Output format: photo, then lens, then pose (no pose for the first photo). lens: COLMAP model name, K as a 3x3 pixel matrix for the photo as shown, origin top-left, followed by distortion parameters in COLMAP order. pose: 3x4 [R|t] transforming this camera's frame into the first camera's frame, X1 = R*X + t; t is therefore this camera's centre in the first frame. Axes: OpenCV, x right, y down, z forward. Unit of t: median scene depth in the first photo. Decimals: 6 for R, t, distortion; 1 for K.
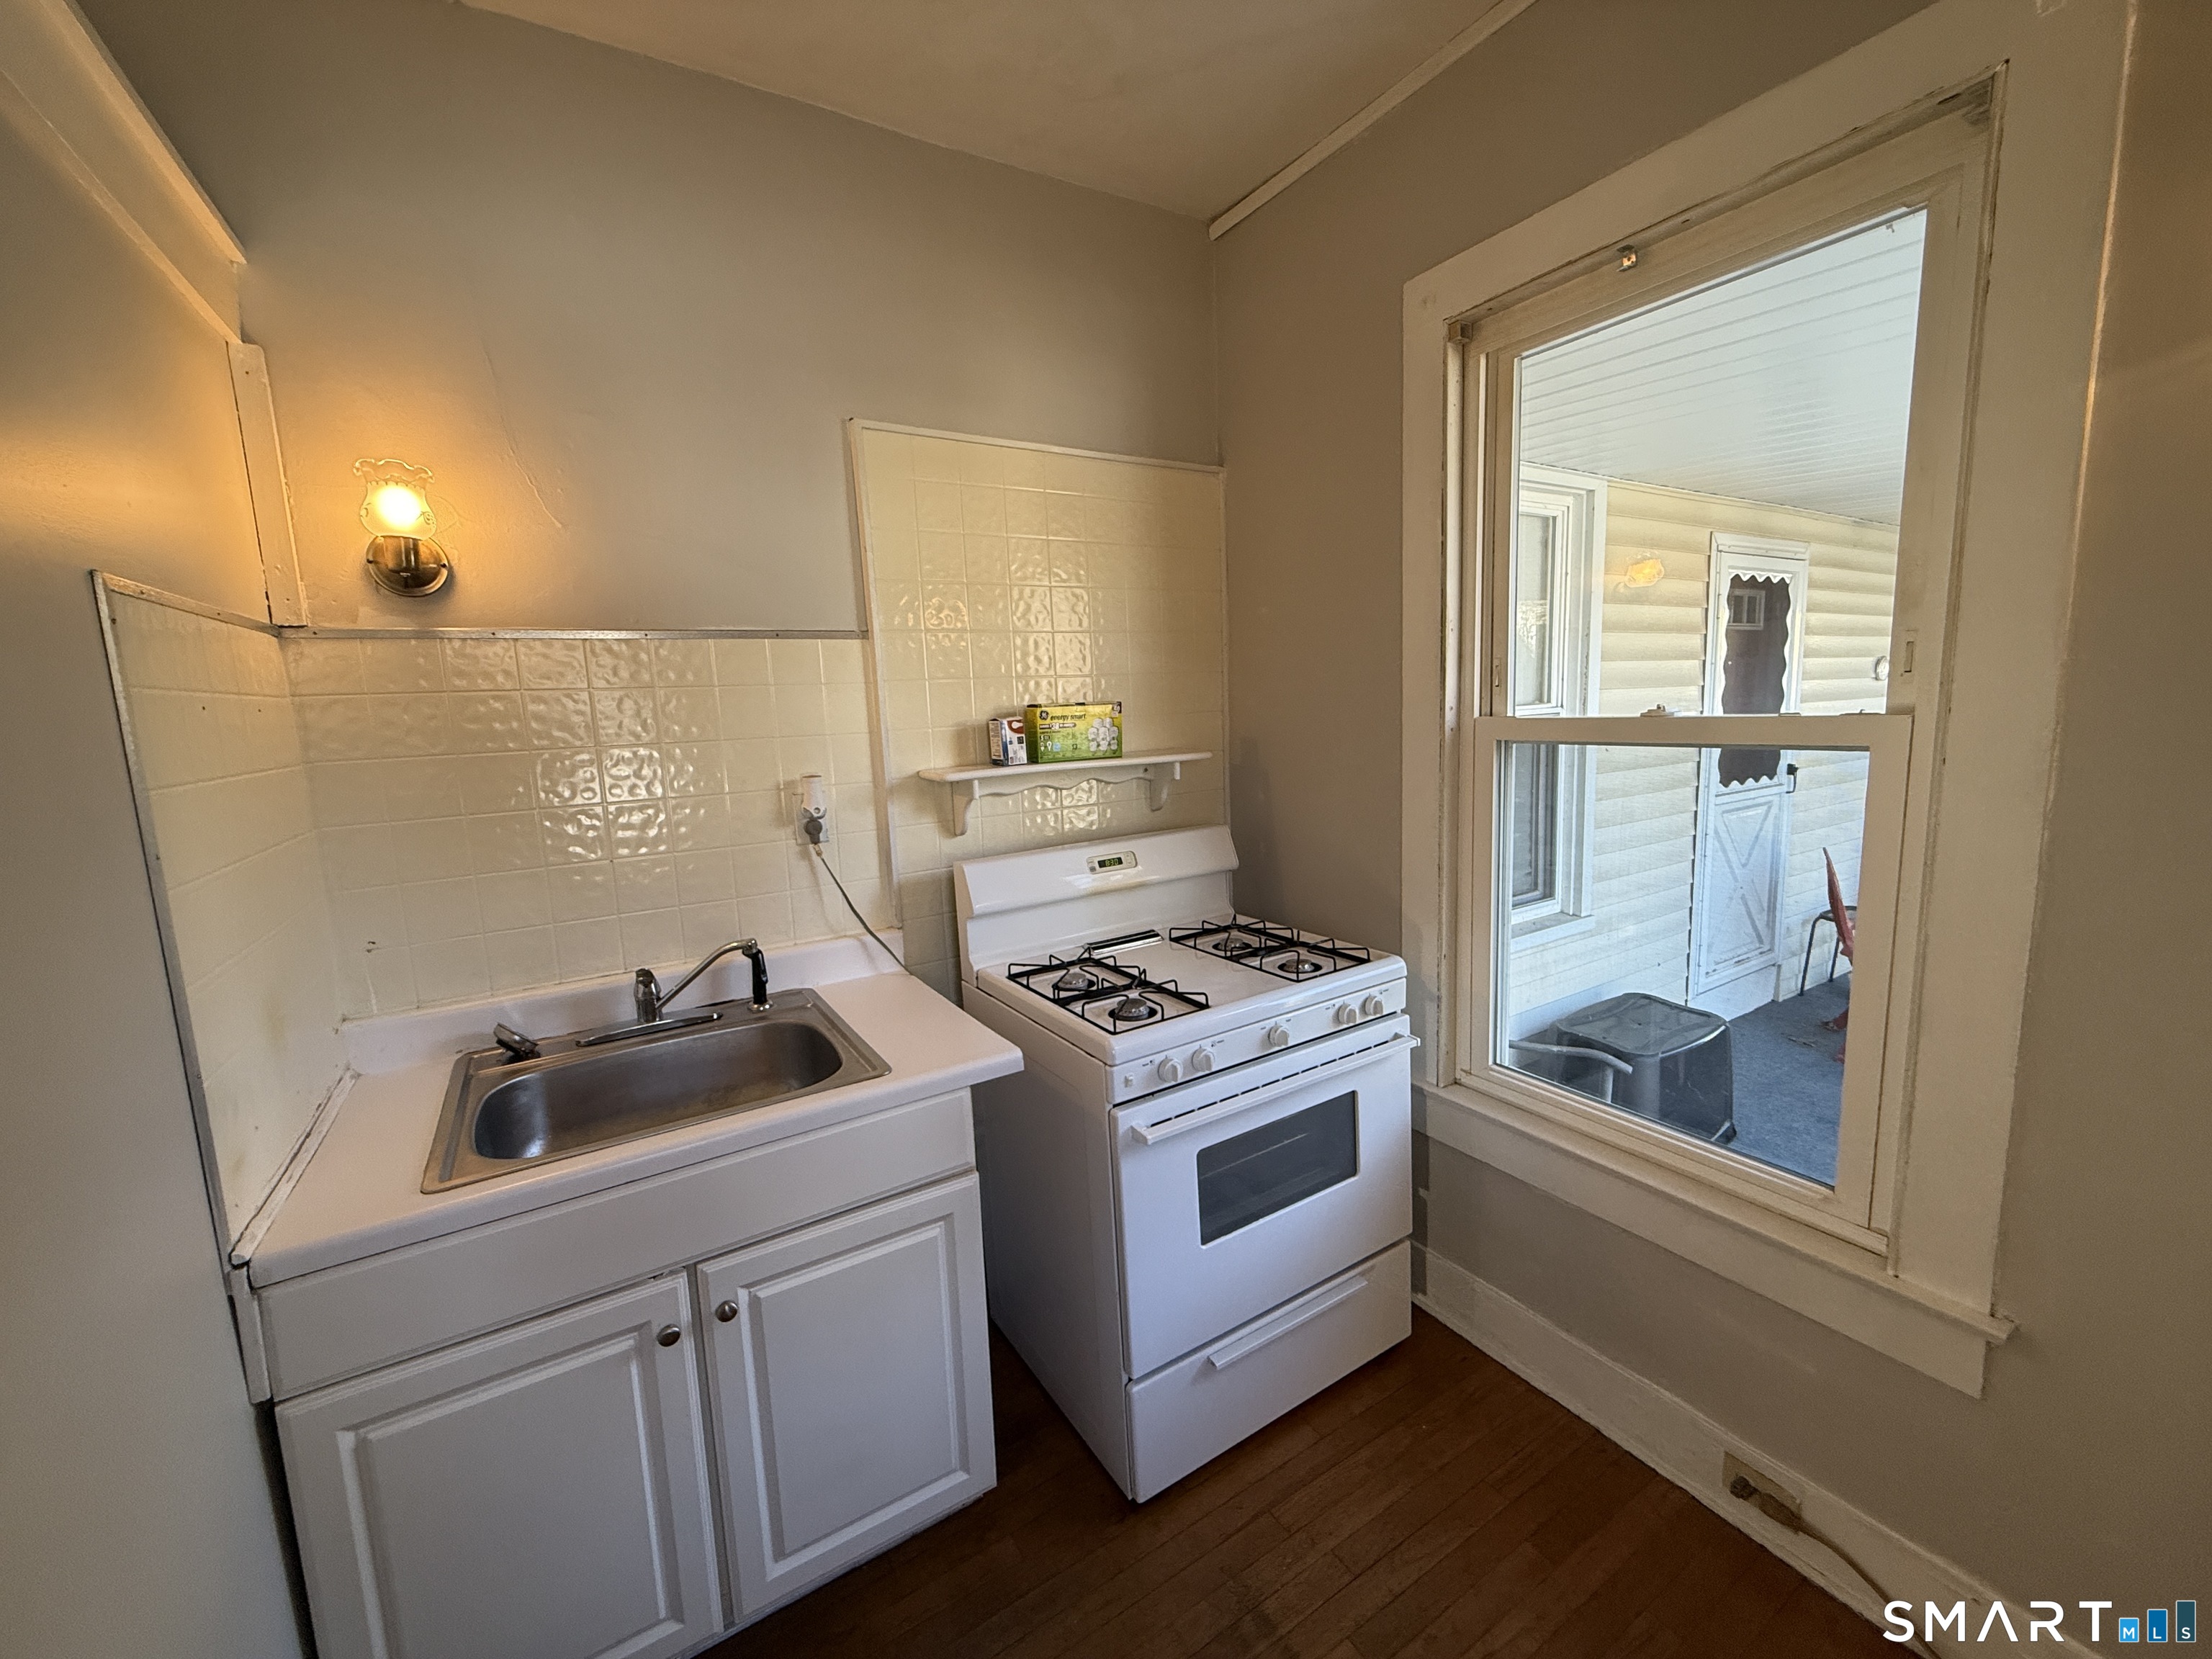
lens RADIAL K [[879.5, 0, 1098.0], [0, 879.5, 828.2], [0, 0, 1]] dist [0.002442, -0.000070]
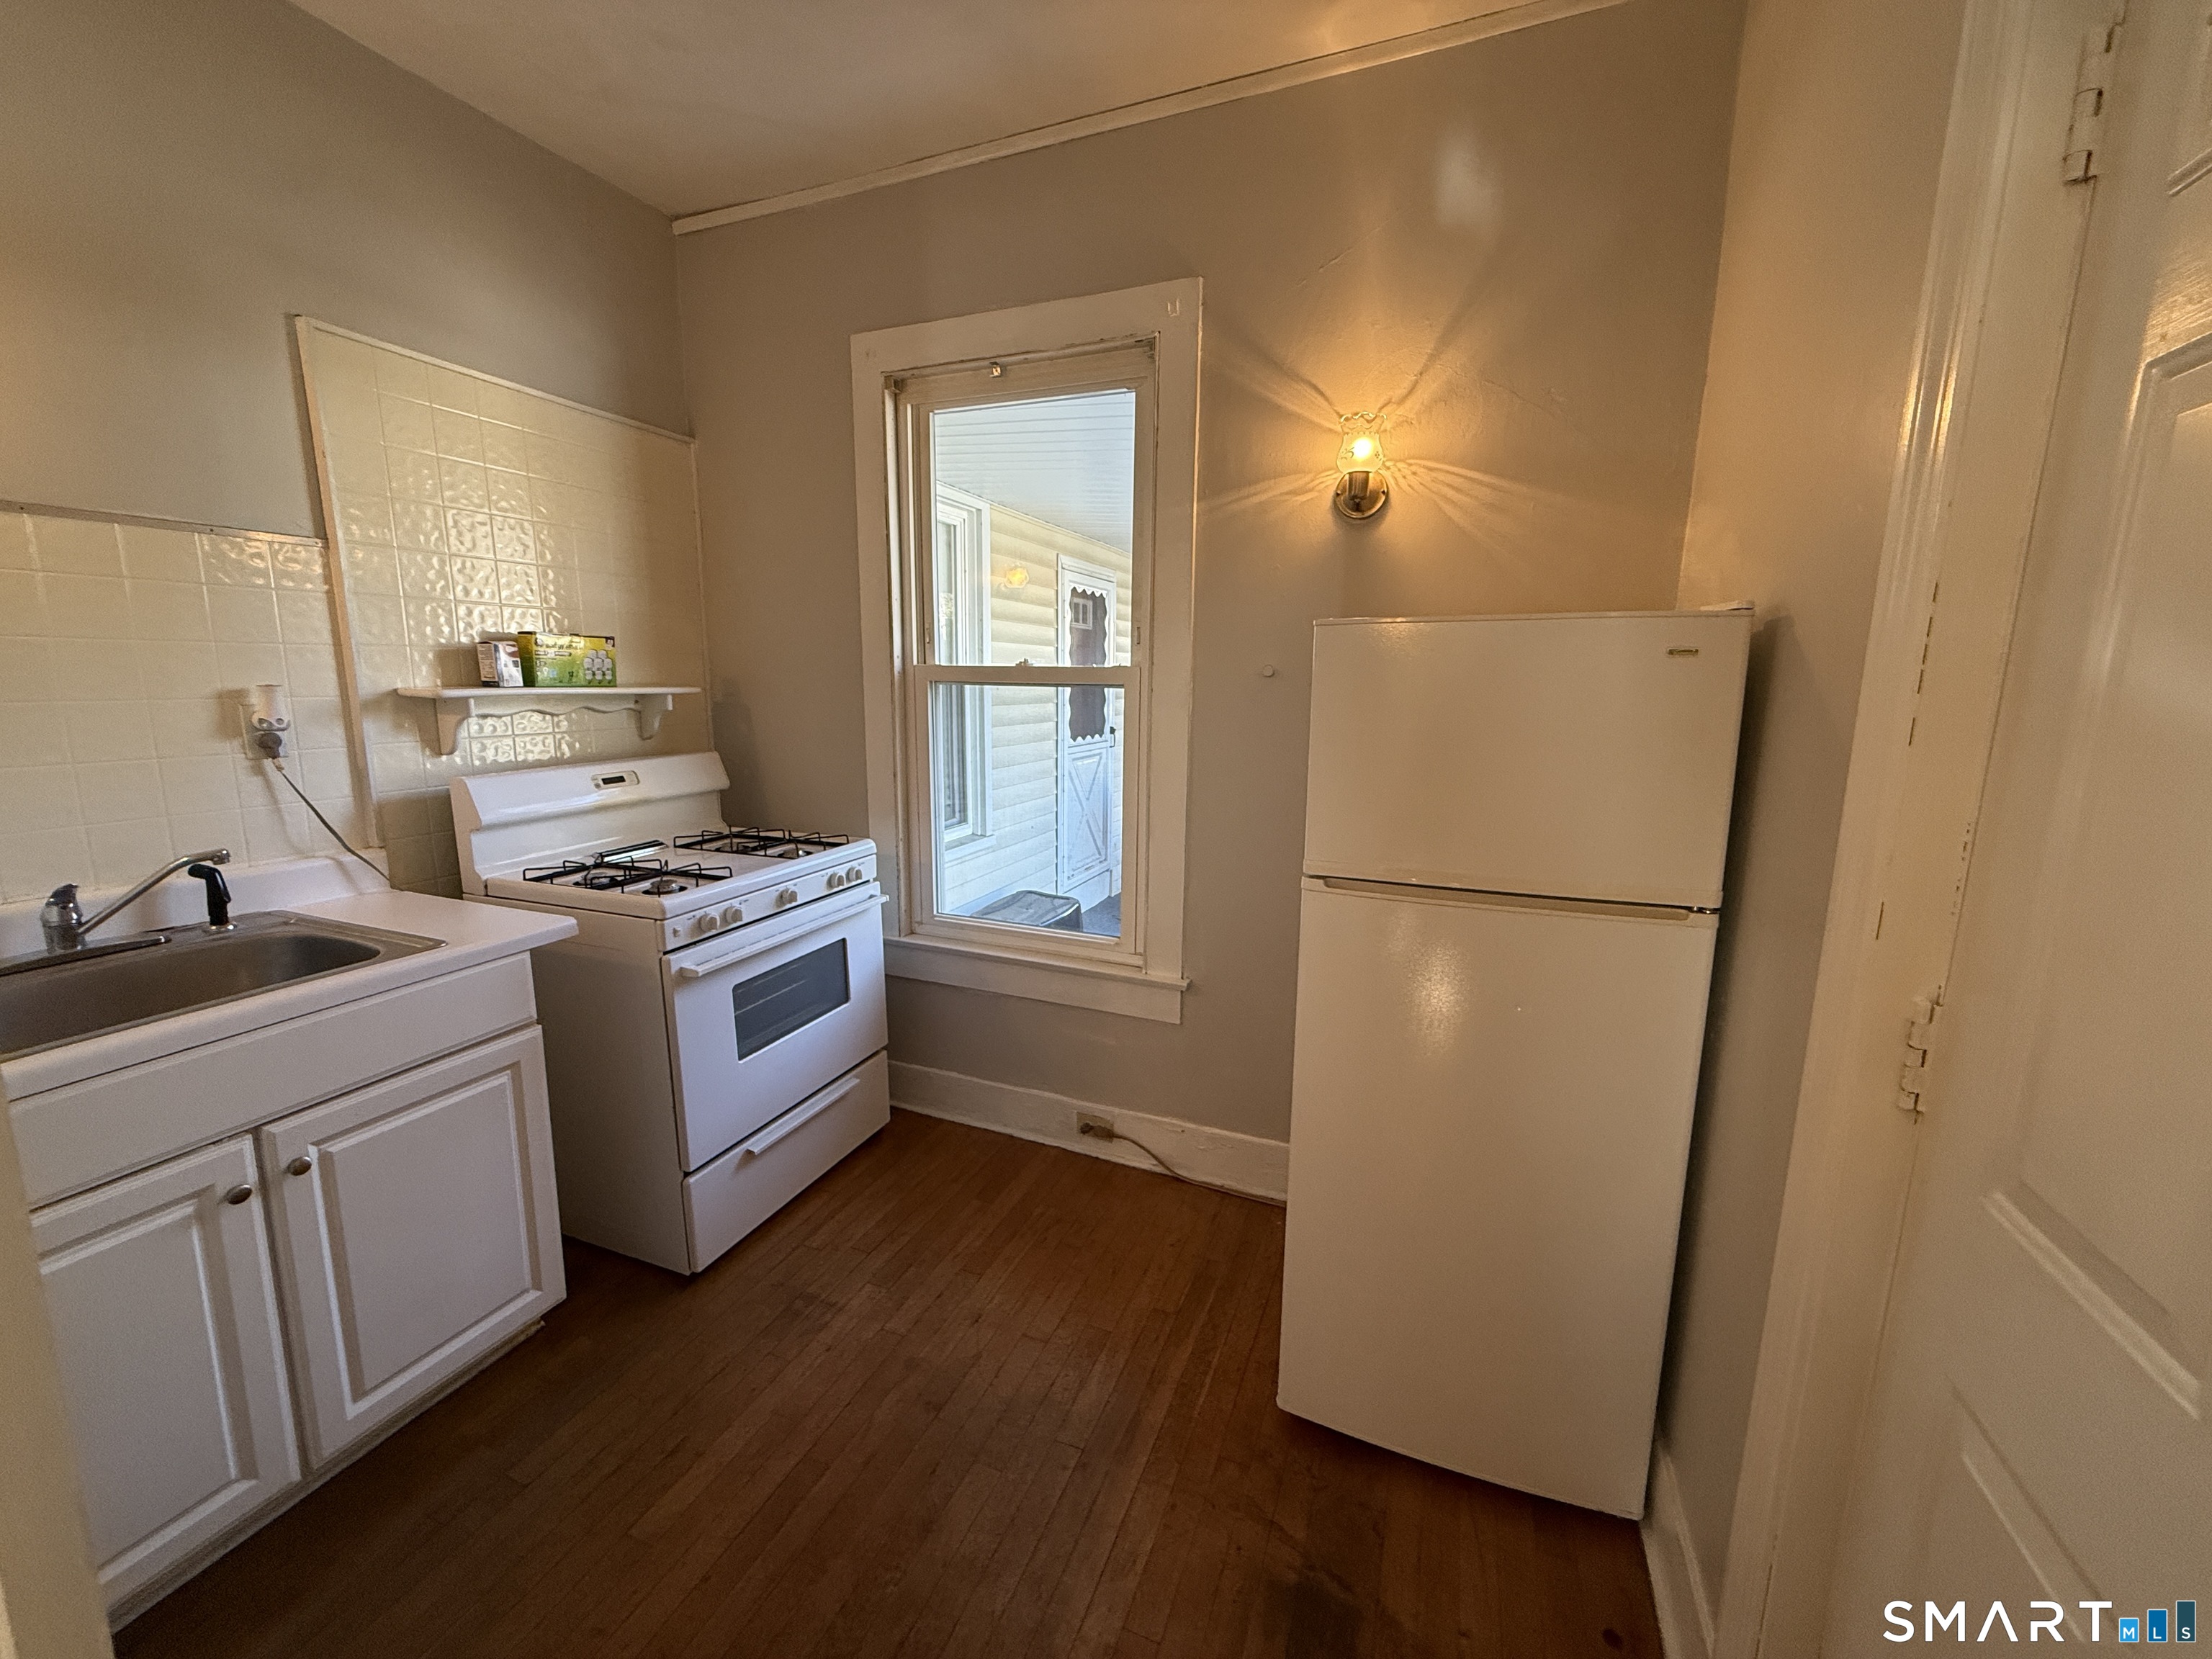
lens RADIAL K [[879.5, 0, 1098.0], [0, 879.5, 828.2], [0, 0, 1]] dist [0.002442, -0.000070]
pose [[0.805408, -0.051038, 0.590520, -0.173336], [0.038429, 0.998686, 0.033903, 0.096885], [-0.591474, -0.004612, 0.806311, -0.296721]]
